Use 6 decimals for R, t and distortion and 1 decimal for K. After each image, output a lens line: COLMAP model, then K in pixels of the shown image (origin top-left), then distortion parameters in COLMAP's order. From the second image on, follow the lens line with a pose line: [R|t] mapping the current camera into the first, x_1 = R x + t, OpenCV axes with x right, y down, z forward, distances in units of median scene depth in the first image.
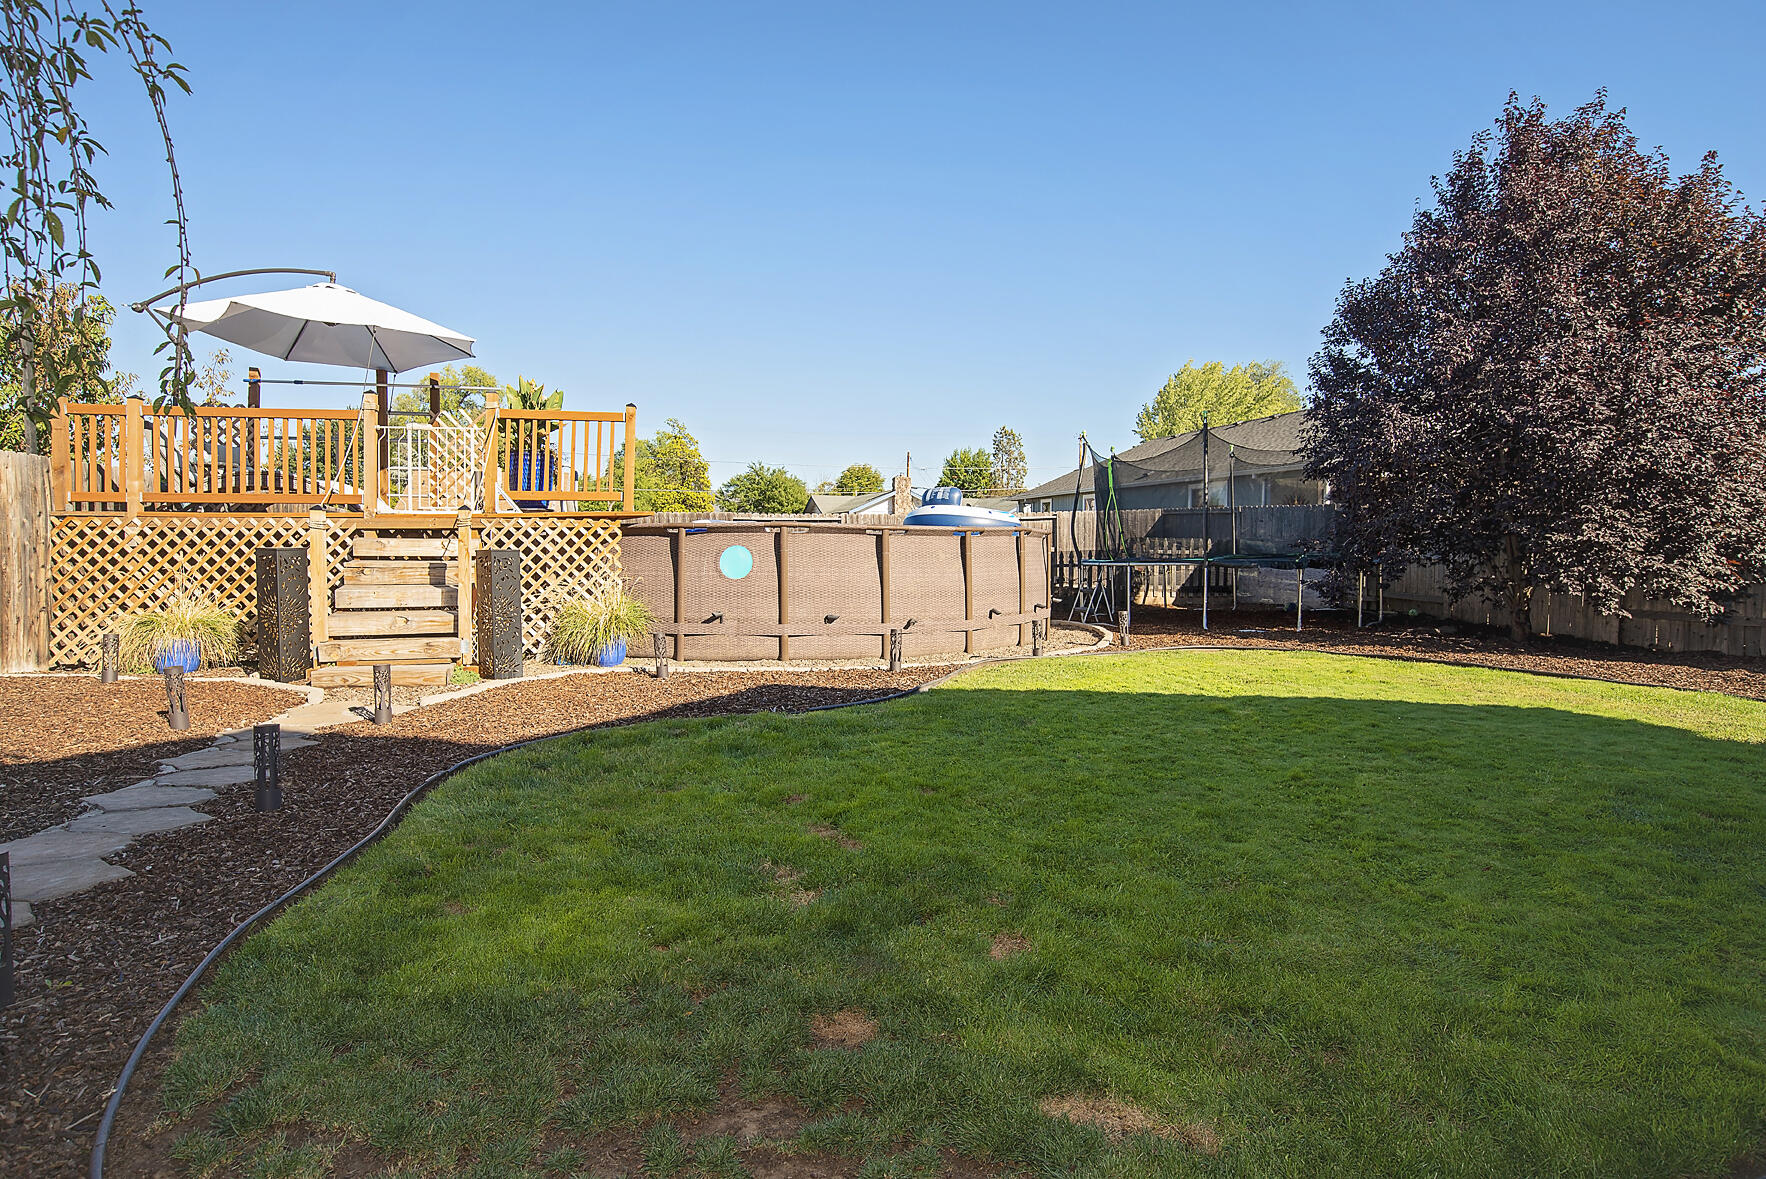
lens RADIAL K [[898.6, 0, 888.8], [0, 898.6, 578.2], [0, 0, 1]] dist [-0.031597, 0.012296]
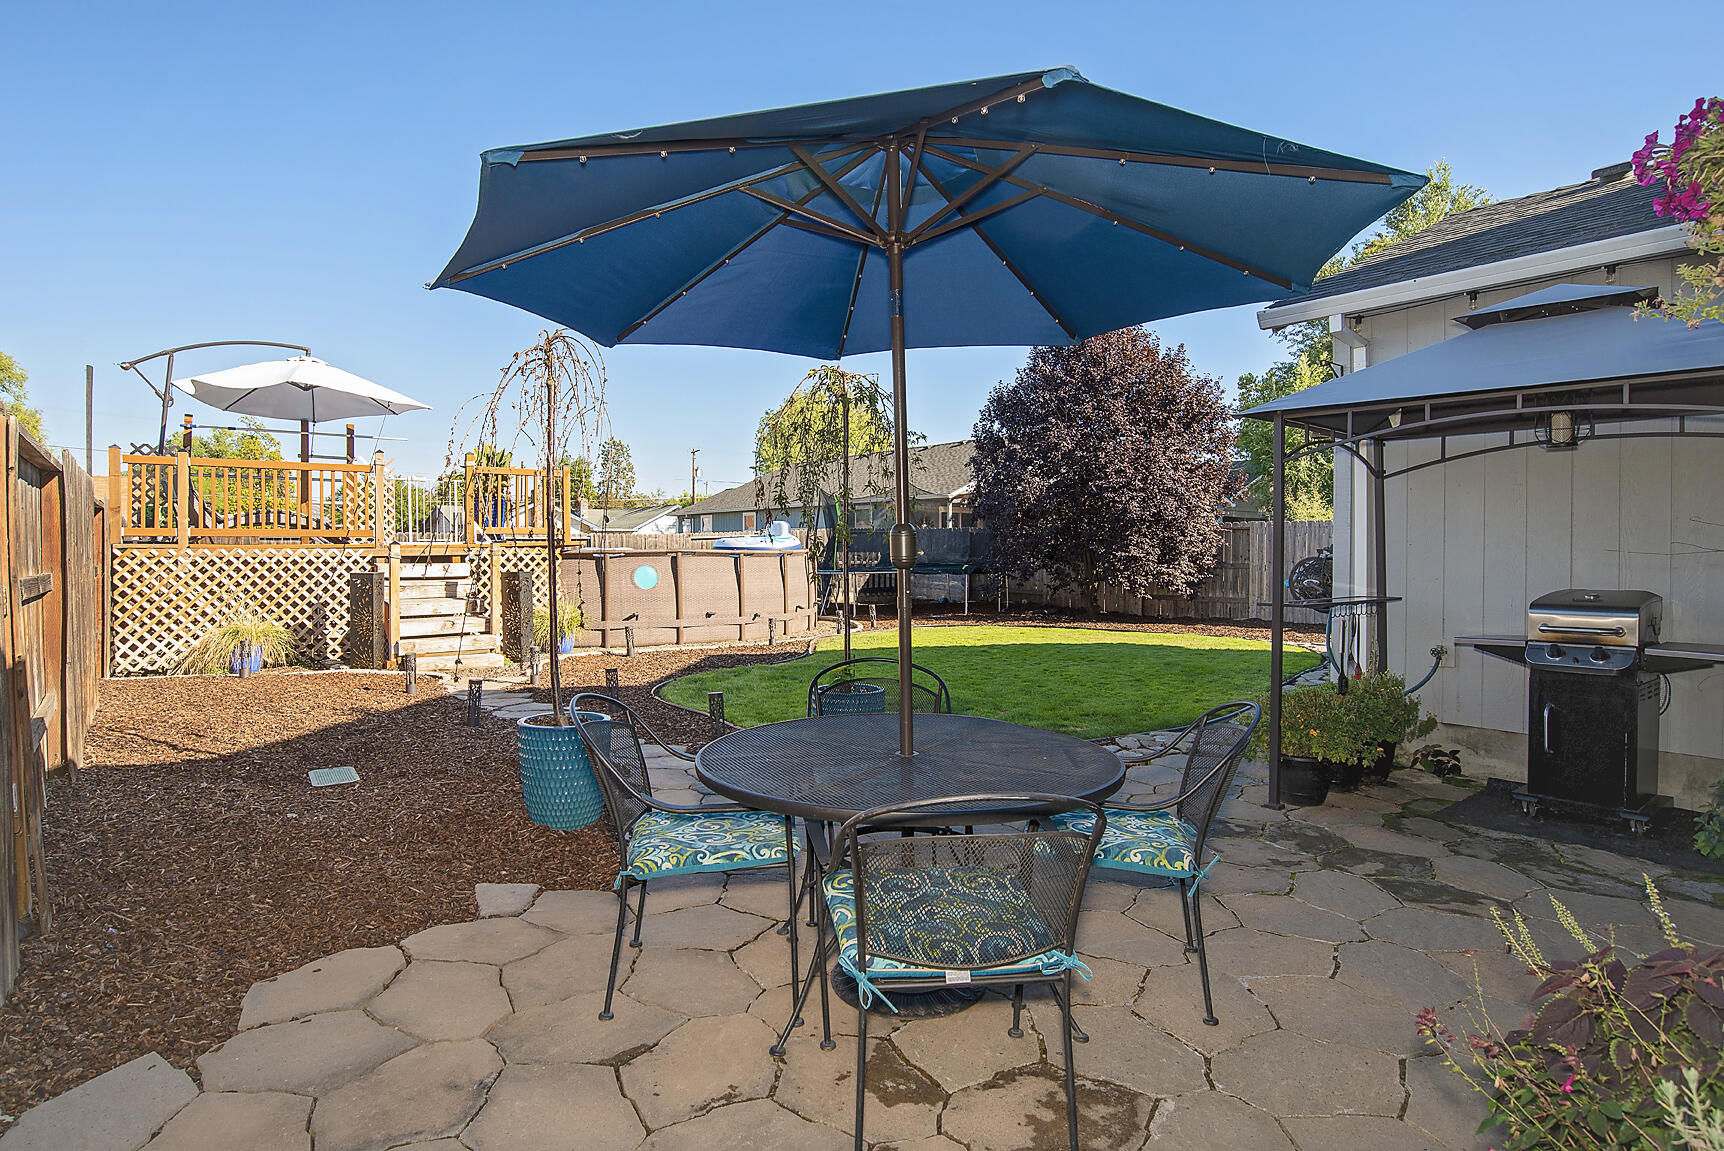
lens RADIAL K [[877.2, 0, 858.4], [0, 877.2, 578.9], [0, 0, 1]] dist [-0.031597, 0.012296]
pose [[0.920831, -0.019918, 0.389452, -0.414568], [0.023450, 0.999716, -0.004316, -0.000489], [-0.389256, 0.013107, 0.921037, -0.417563]]
